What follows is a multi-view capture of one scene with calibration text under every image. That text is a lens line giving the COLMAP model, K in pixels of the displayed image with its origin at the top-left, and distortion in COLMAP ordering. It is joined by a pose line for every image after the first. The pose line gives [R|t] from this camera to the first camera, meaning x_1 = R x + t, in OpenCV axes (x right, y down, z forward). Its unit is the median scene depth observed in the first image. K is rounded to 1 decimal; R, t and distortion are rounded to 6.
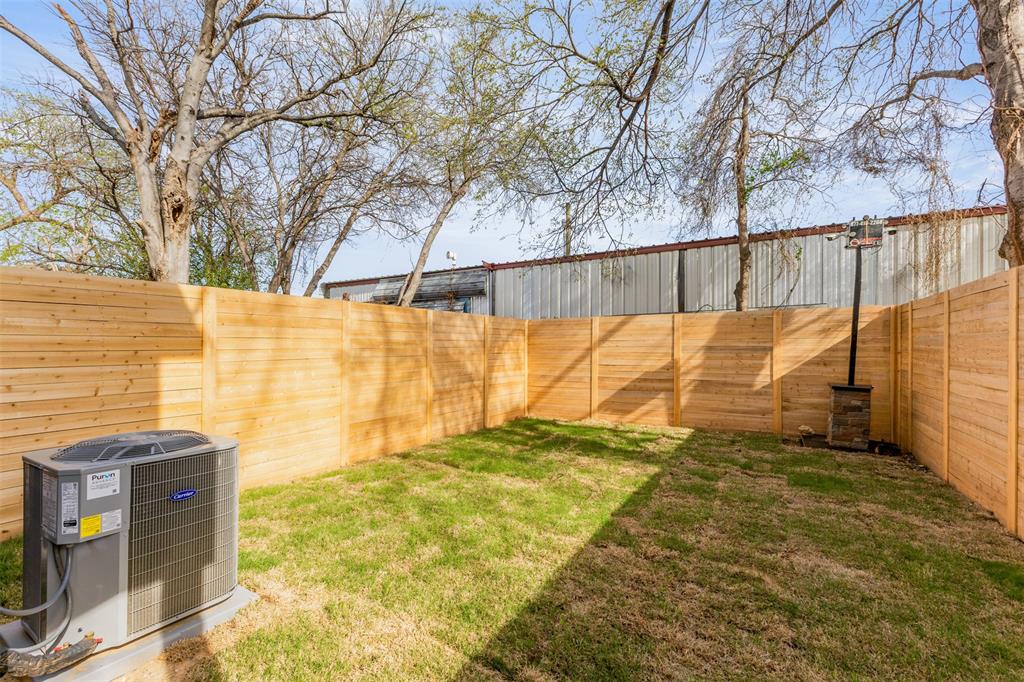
lens RADIAL K [[441.6, 0, 513.2], [0, 441.6, 343.9], [0, 0, 1]] dist [0.012520, -0.000105]
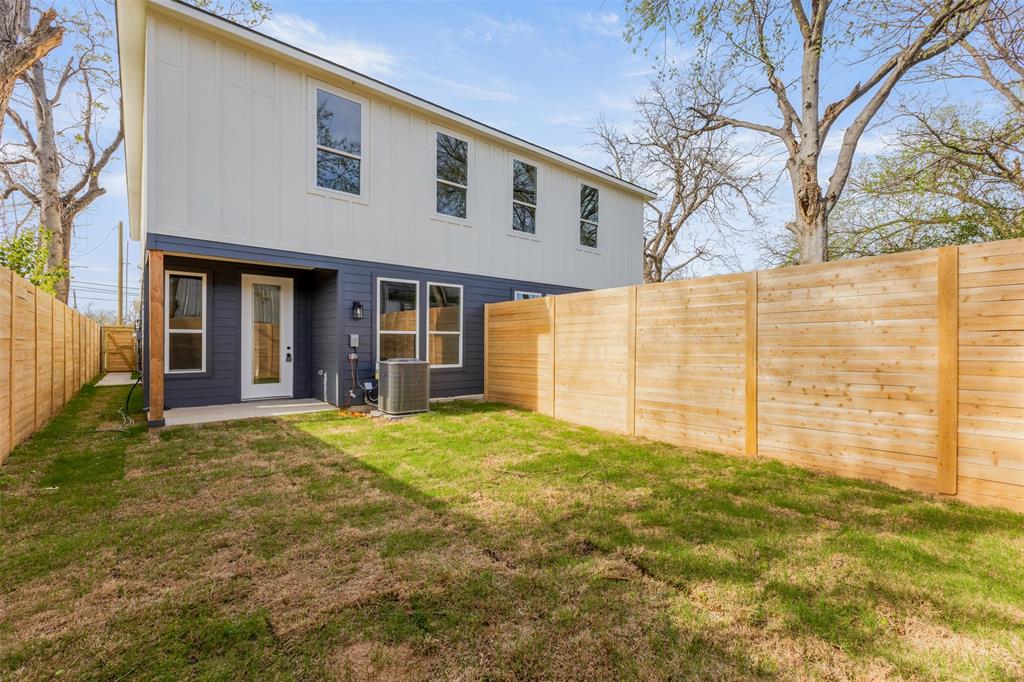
lens RADIAL K [[441.6, 0, 513.6], [0, 441.6, 342.4], [0, 0, 1]] dist [0.012520, -0.000105]
pose [[-0.337997, -0.003050, -0.941142, 0.865343], [0.003419, 0.999984, -0.004468, 0.054996], [0.941141, -0.004727, -0.337981, 1.262713]]
